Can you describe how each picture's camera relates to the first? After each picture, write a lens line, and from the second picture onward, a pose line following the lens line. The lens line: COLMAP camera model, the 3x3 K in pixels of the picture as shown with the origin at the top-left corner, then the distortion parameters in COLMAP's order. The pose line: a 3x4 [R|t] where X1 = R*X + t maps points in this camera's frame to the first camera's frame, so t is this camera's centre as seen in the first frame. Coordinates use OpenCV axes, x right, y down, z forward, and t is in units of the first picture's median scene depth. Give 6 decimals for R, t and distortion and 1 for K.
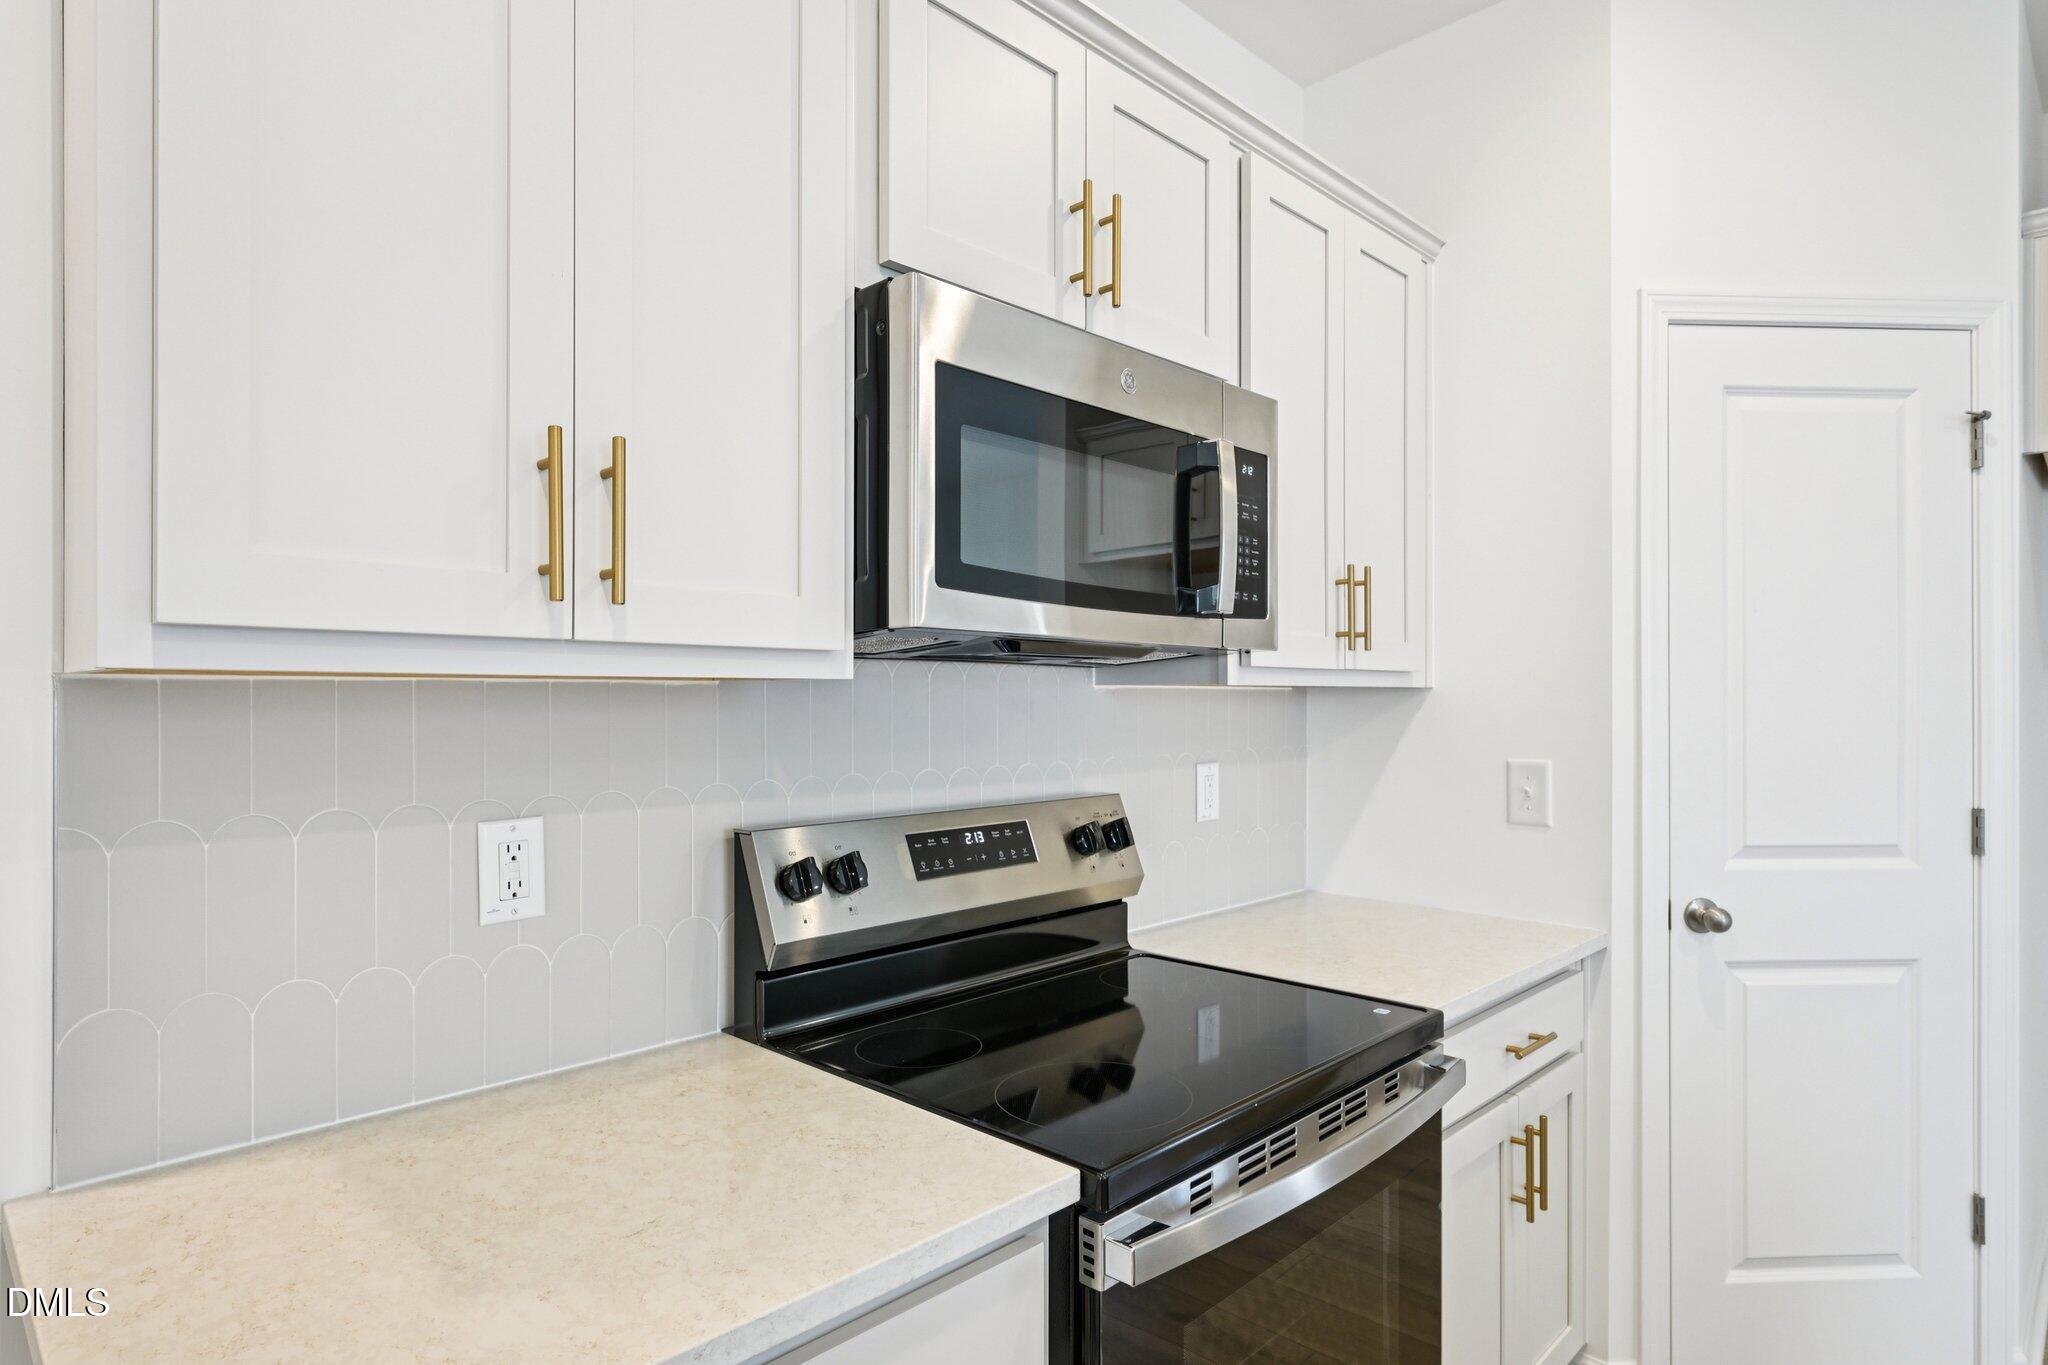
lens RADIAL K [[1115.9, 0, 1020.0], [0, 1115.9, 699.5], [0, 0, 1]] dist [-0.003482, 0.001347]
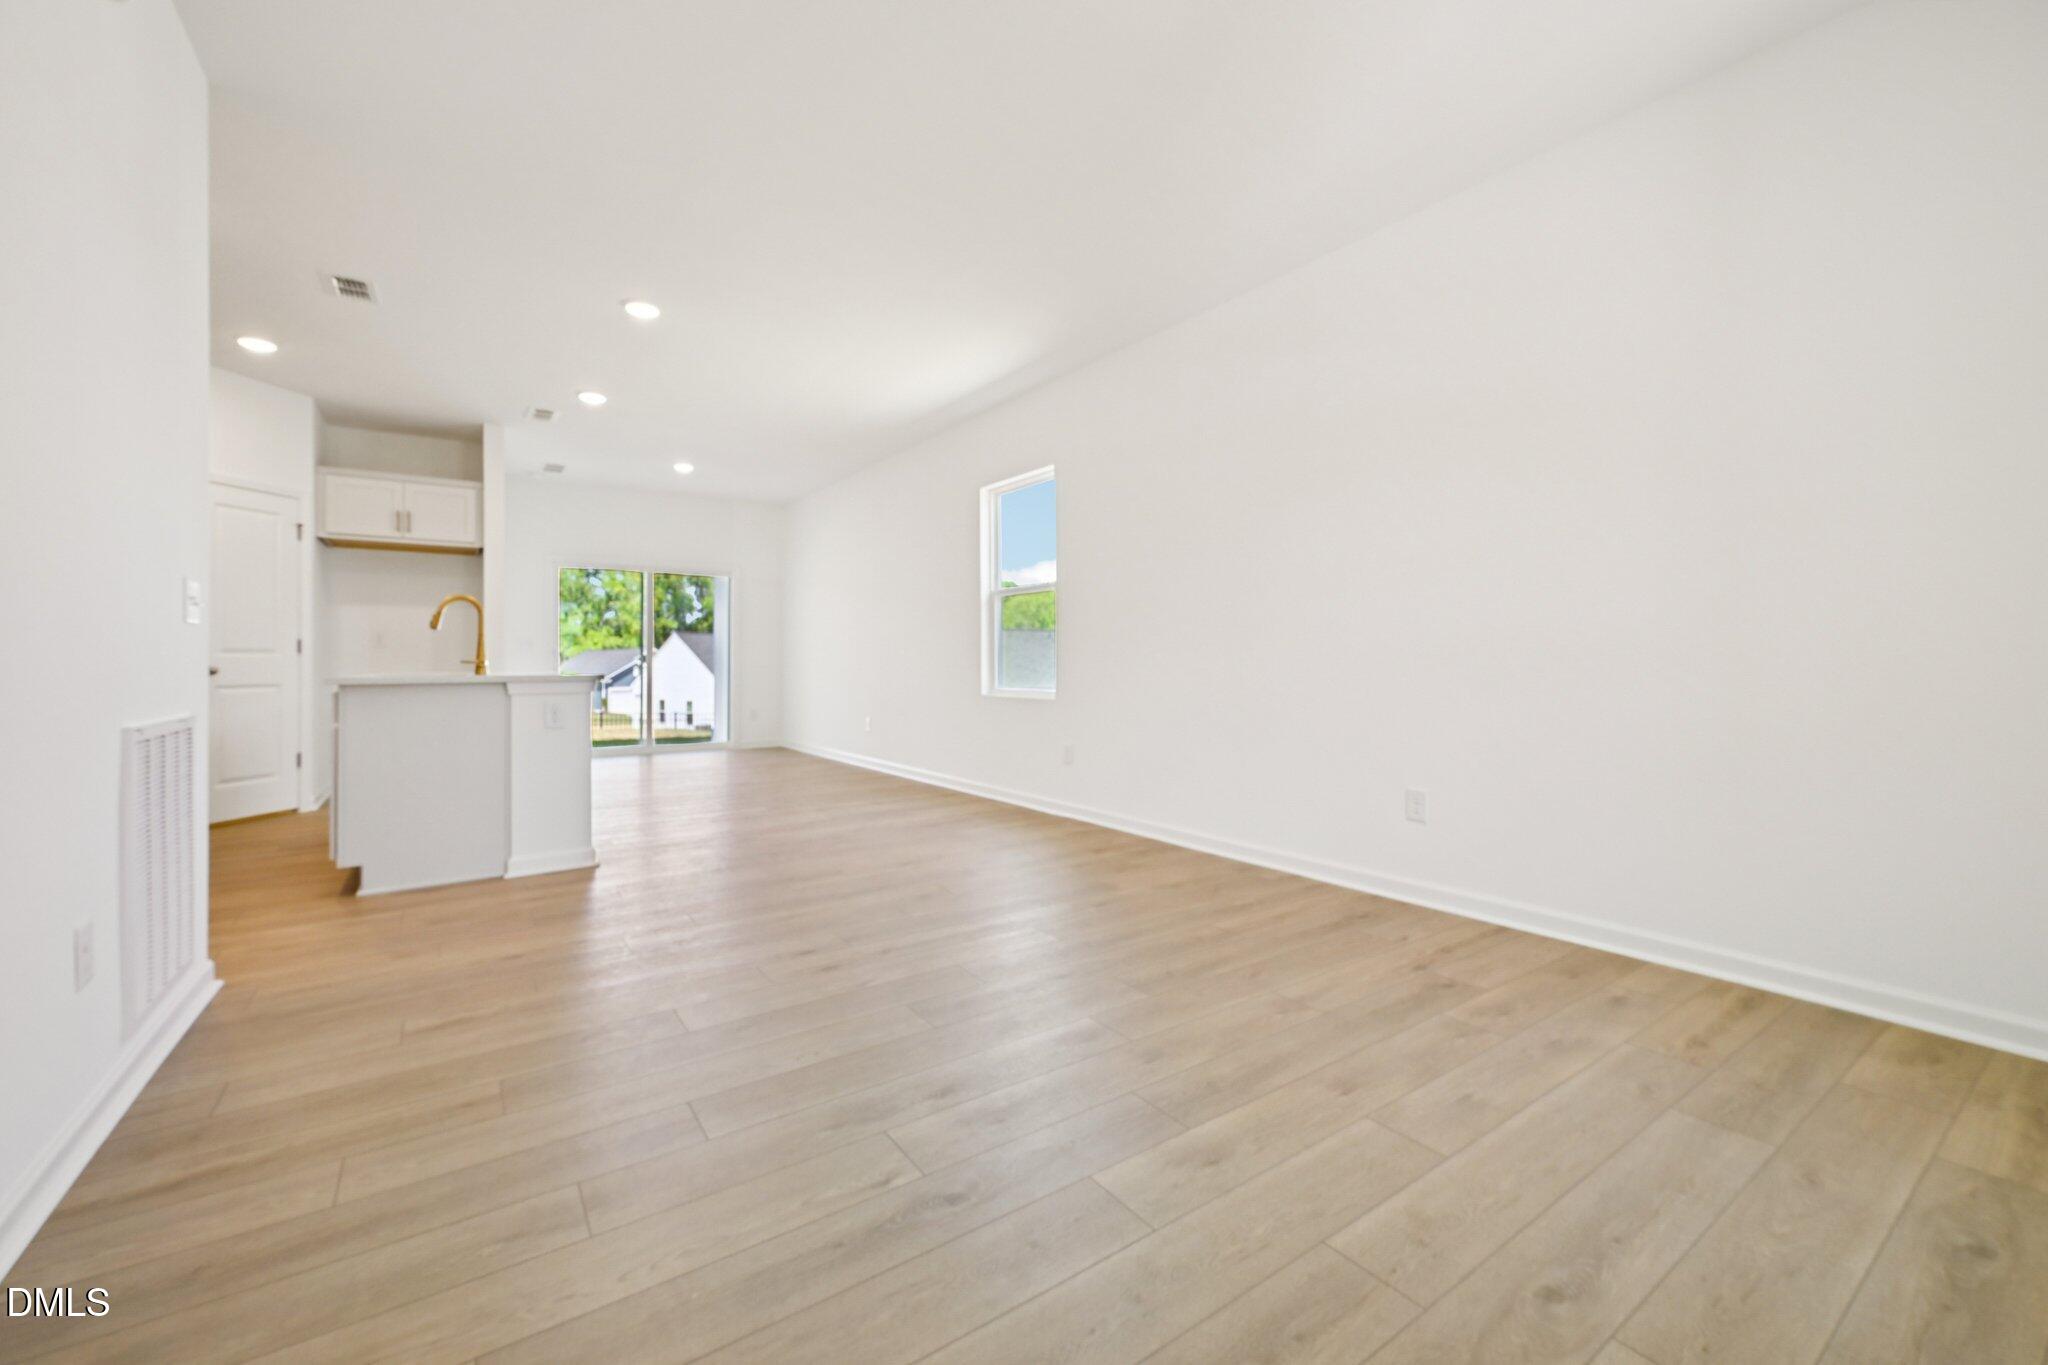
lens RADIAL K [[830.5, 0, 1034.6], [0, 830.5, 641.0], [0, 0, 1]] dist [-0.000156, 0.000028]
pose [[0.174855, 0.019466, 0.984402, -1.600566], [0.011513, 0.999696, -0.021813, 0.237294], [-0.984527, 0.015148, 0.174578, -2.127315]]
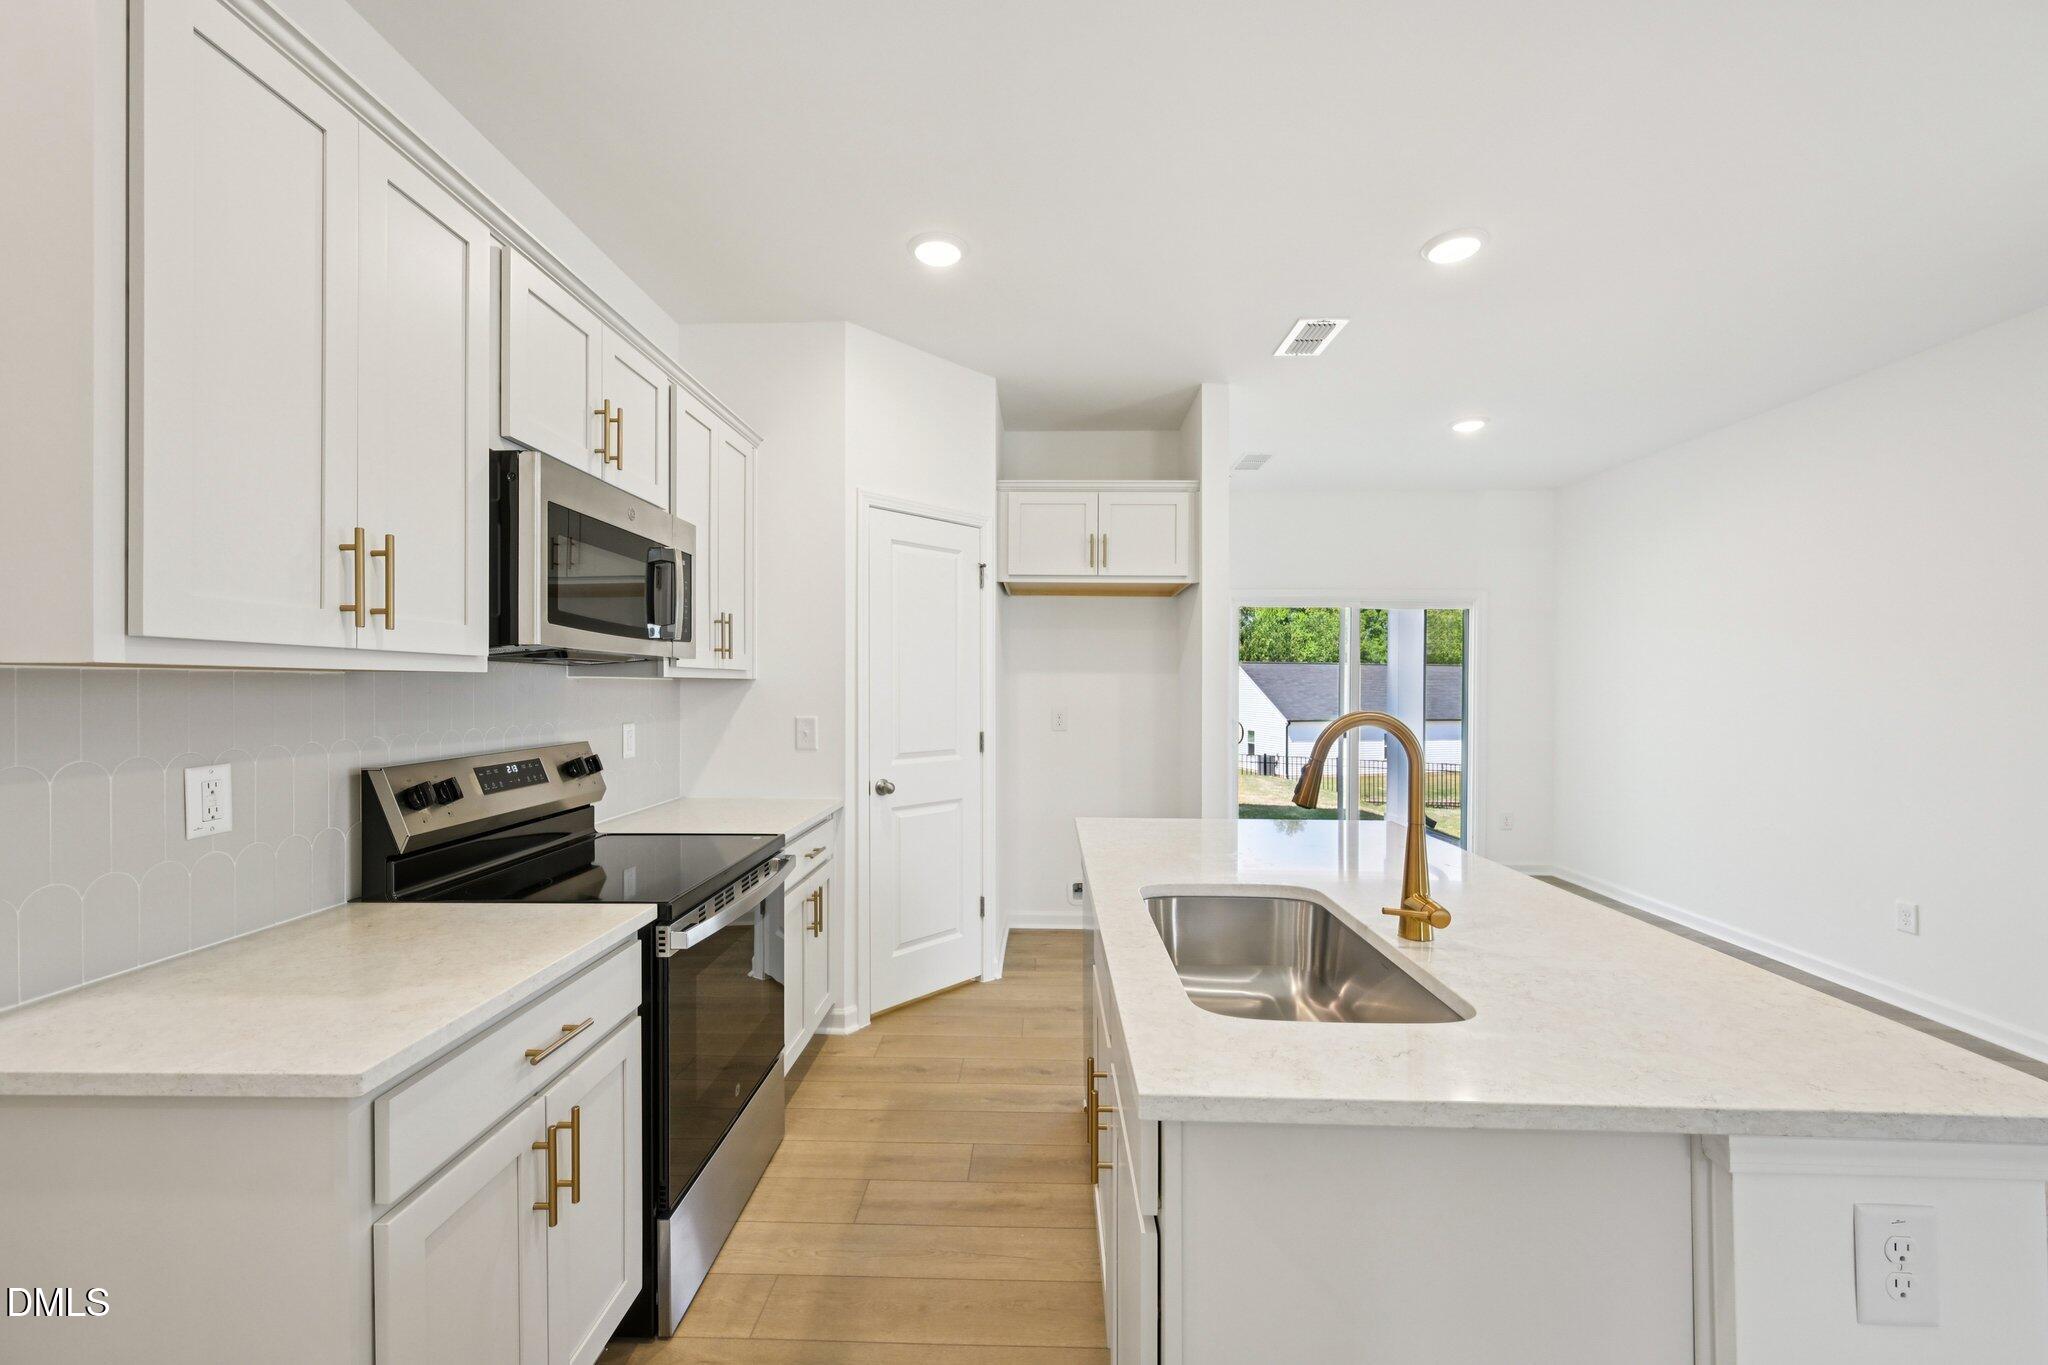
lens RADIAL K [[830.5, 0, 1024.7], [0, 830.5, 684.5], [0, 0, 1]] dist [-0.000156, 0.000028]
pose [[0.727884, 0.002131, 0.685697, -0.347944], [-0.000017, 0.999995, -0.003090, 0.003828], [-0.685700, 0.002237, 0.727880, -0.425636]]
